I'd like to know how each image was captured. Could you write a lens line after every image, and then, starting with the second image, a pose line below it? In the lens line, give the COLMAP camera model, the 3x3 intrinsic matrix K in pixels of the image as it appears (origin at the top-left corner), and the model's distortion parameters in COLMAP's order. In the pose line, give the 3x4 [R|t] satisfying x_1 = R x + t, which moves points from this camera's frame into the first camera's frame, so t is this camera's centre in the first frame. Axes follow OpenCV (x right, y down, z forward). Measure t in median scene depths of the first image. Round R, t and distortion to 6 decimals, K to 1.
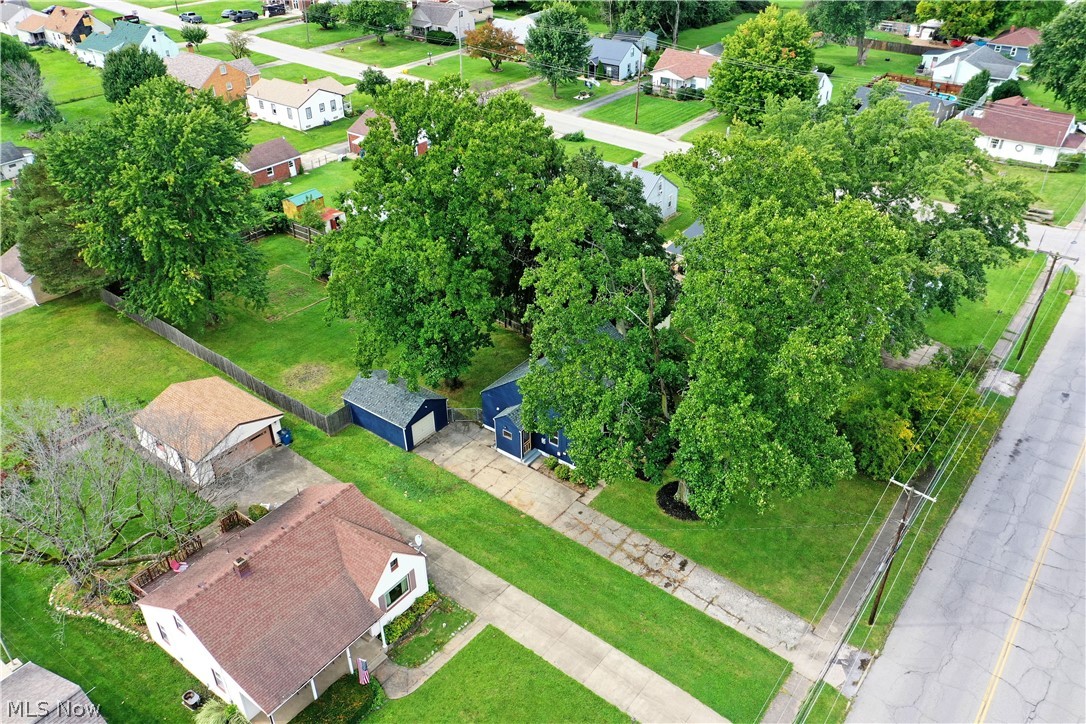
lens RADIAL K [[865.8, 0, 540.1], [0, 865.8, 360.8], [0, 0, 1]] dist [0.033410, -0.001583]
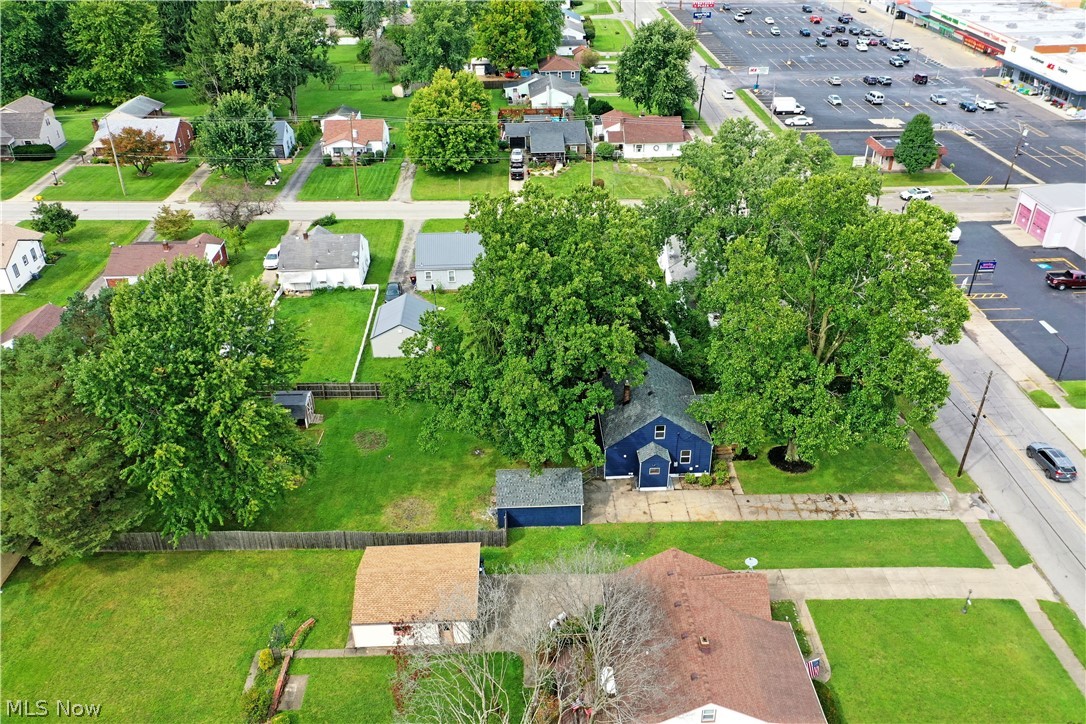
lens RADIAL K [[865.8, 0, 540.1], [0, 865.8, 360.8], [0, 0, 1]] dist [0.033410, -0.001583]
pose [[0.770187, -0.328685, 0.546606, -0.360316], [0.347274, 0.934928, 0.072869, -0.091827], [-0.534988, 0.133699, 0.834214, 0.052909]]
